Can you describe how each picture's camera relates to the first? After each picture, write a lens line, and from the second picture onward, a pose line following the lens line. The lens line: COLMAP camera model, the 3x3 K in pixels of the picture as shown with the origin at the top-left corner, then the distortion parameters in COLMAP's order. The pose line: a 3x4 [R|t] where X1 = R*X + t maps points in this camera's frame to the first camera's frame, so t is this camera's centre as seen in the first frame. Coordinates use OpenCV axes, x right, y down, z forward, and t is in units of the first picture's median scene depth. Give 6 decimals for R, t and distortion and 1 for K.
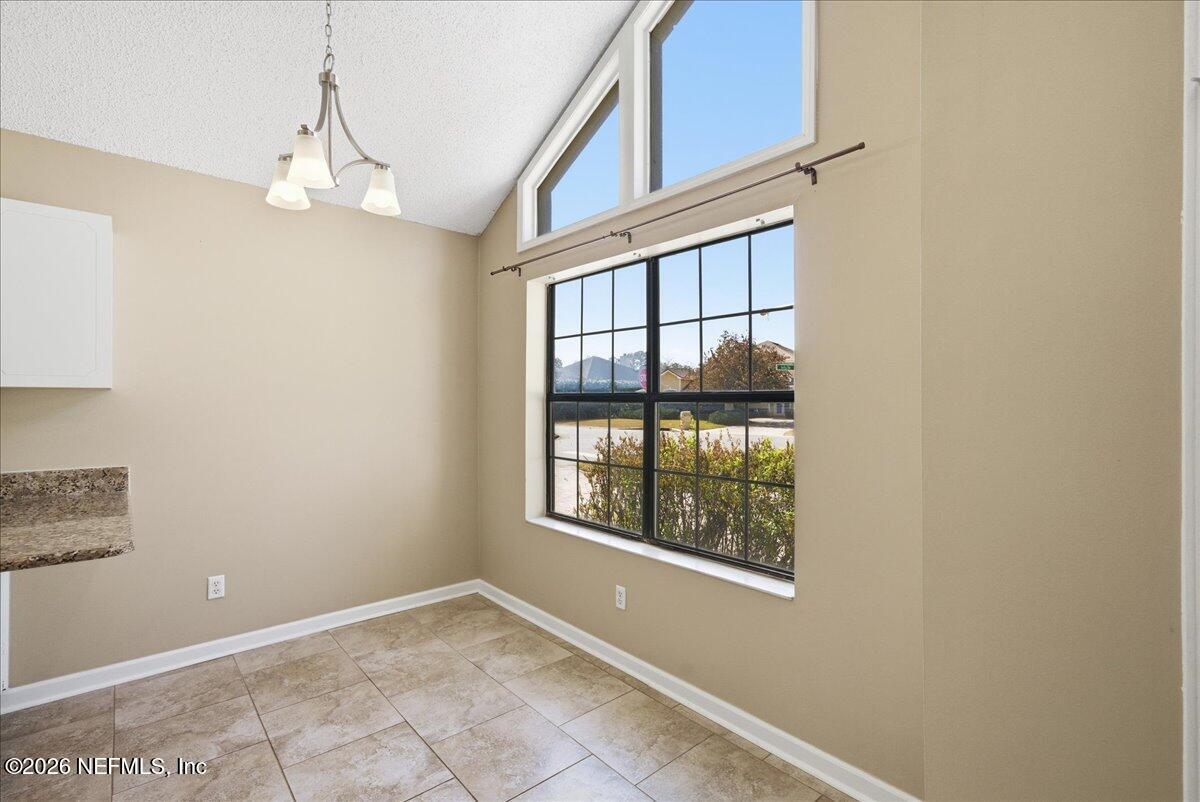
lens RADIAL K [[521.4, 0, 635.2], [0, 521.4, 405.3], [0, 0, 1]] dist [0.002406, 0.000331]
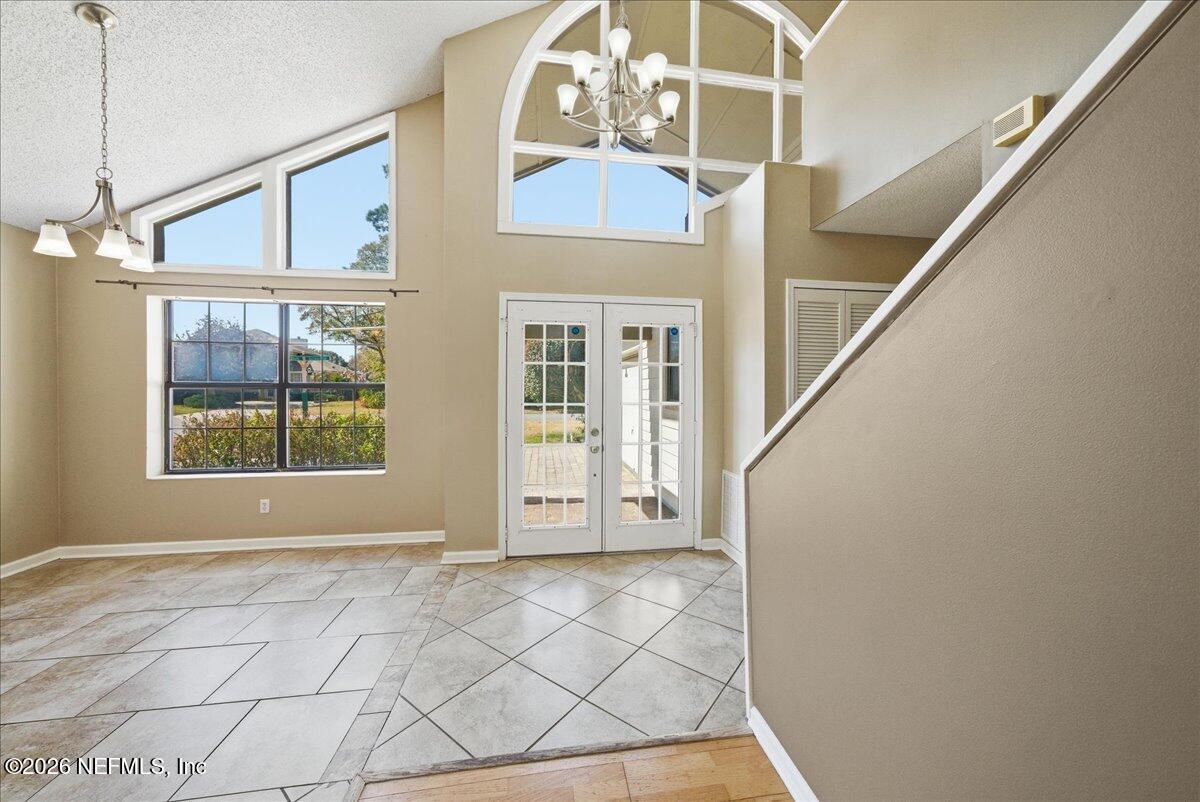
lens RADIAL K [[446.6, 0, 600.0], [0, 446.6, 401.0], [0, 0, 1]] dist [-0.011777, 0.000079]
pose [[0.578871, -0.022379, 0.815112, -0.506926], [0.000677, 0.999636, 0.026964, -0.002993], [-0.815419, -0.015056, 0.578675, -0.624341]]
